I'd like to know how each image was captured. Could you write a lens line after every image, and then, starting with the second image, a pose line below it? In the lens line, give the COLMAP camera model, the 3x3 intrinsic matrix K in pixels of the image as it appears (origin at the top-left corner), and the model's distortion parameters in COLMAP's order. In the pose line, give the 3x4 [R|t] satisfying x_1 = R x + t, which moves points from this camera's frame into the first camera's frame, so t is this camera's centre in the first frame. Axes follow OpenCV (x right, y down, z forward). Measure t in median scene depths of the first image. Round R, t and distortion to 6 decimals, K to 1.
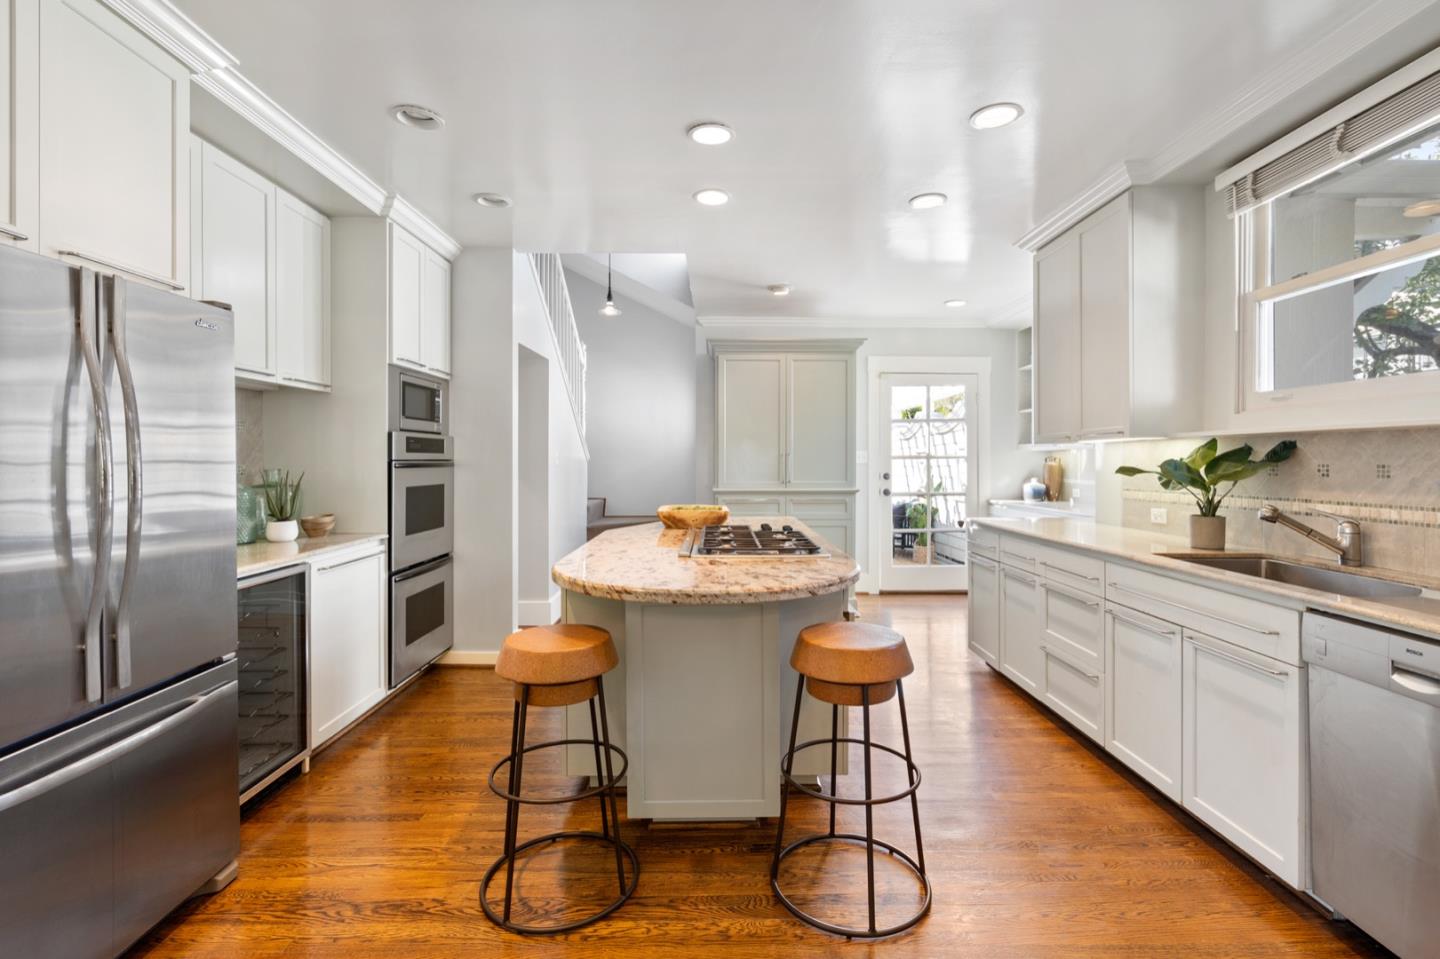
lens RADIAL K [[664.9, 0, 724.2], [0, 664.9, 464.8], [0, 0, 1]] dist [0.003118, 0.000307]
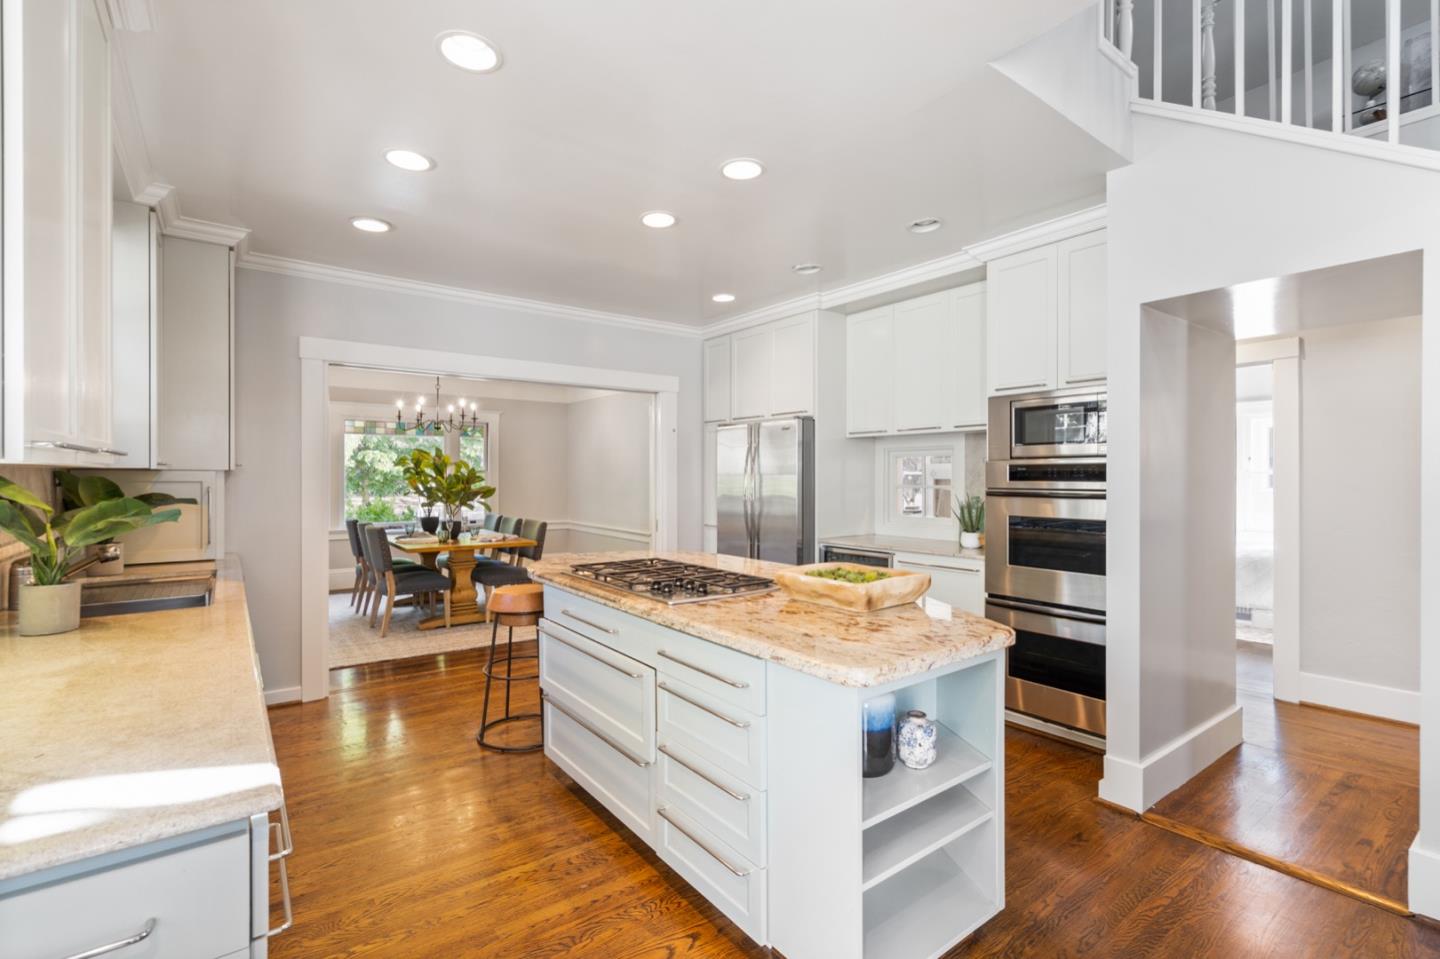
lens RADIAL K [[664.9, 0, 724.2], [0, 664.9, 464.8], [0, 0, 1]] dist [0.003118, 0.000307]
pose [[-0.797581, -0.009098, -0.603143, 0.486600], [-0.003748, 0.999942, -0.010127, -0.033079], [0.603200, -0.005817, -0.797569, 1.620272]]
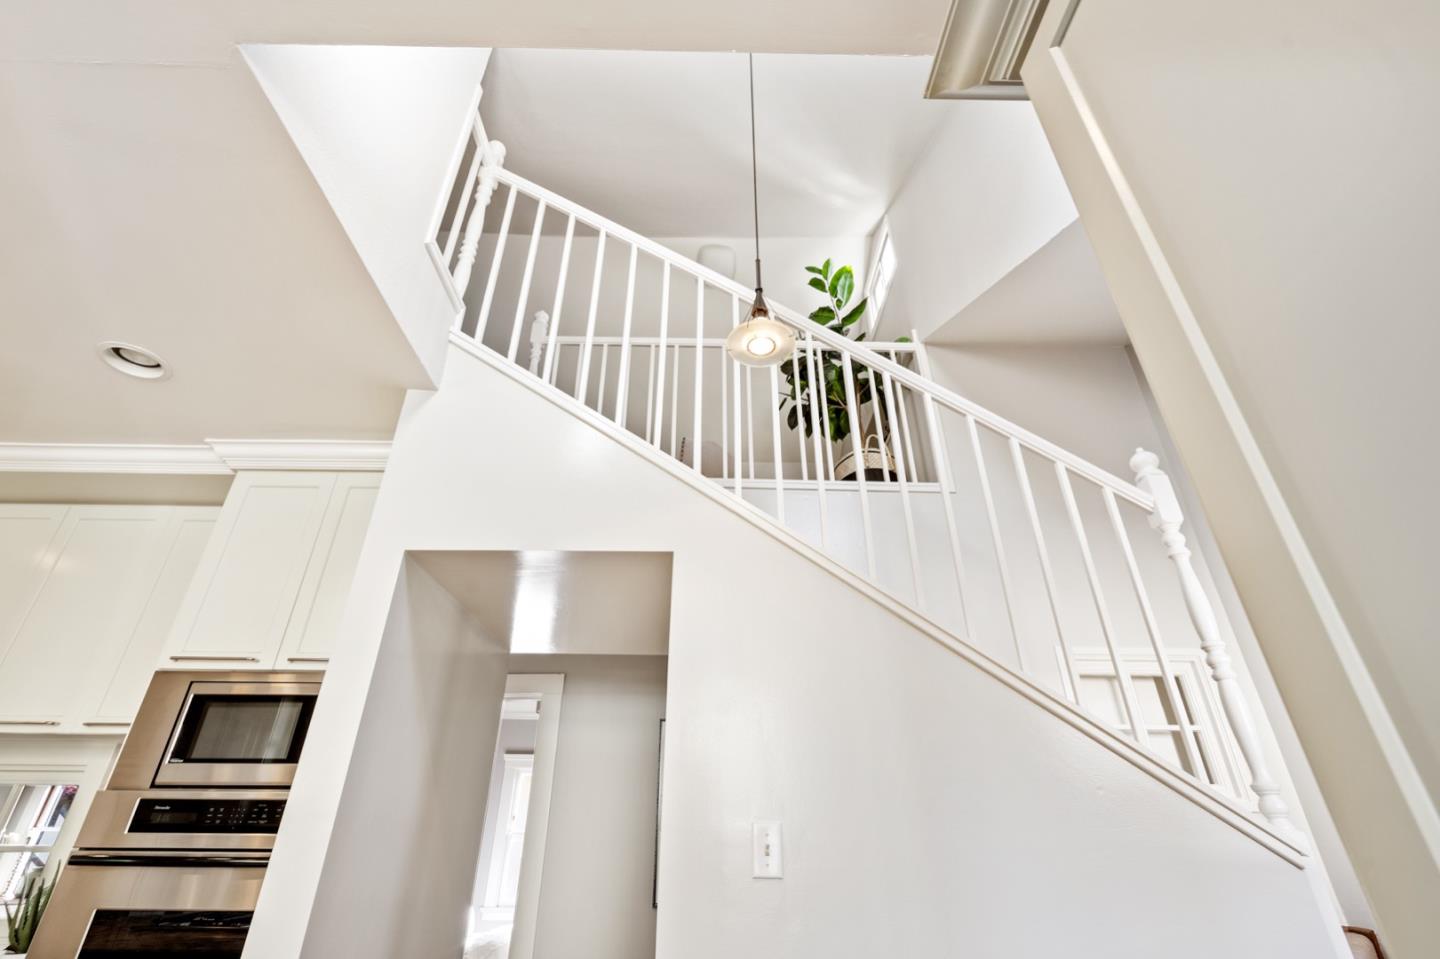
lens RADIAL K [[624.2, 0, 720.0], [0, 624.2, 479.5], [0, 0, 1]] dist [-0.001652, -0.000162]
pose [[0.015997, -0.476601, -0.878974, 0.117846], [-0.004972, 0.879038, -0.476726, -0.033810], [0.999860, 0.011996, 0.011693, 1.552850]]
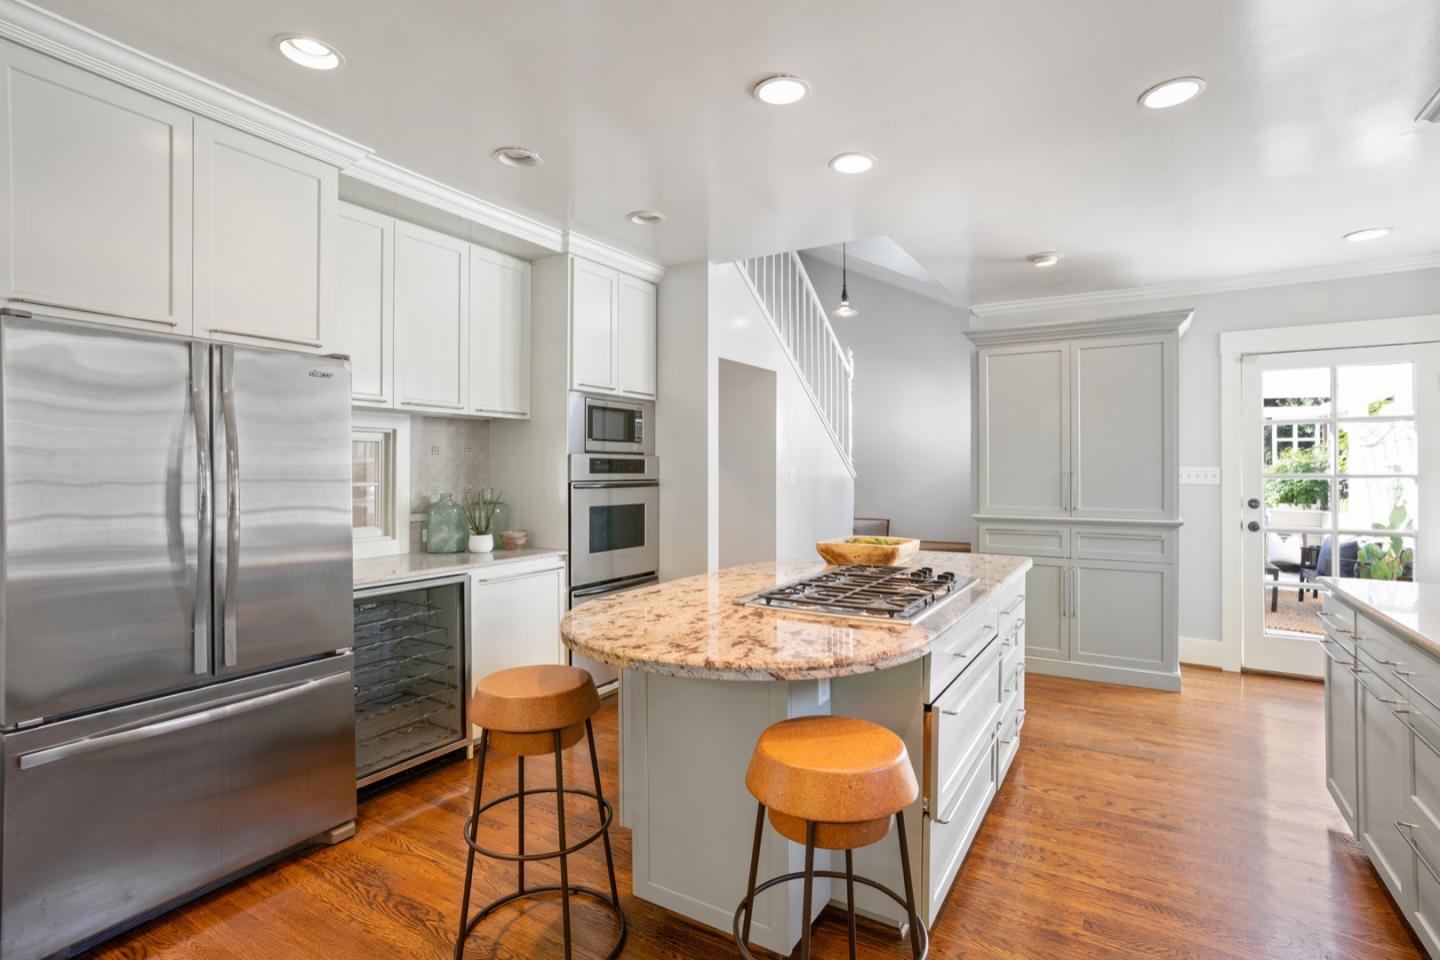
lens RADIAL K [[698.0, 0, 703.8], [0, 698.0, 476.6], [0, 0, 1]] dist [-0.020305, 0.001043]
pose [[0.847490, 0.004544, -0.530792, 0.271265], [-0.004922, 0.999988, 0.000703, -0.016353], [0.530789, 0.002017, 0.847502, 0.173289]]
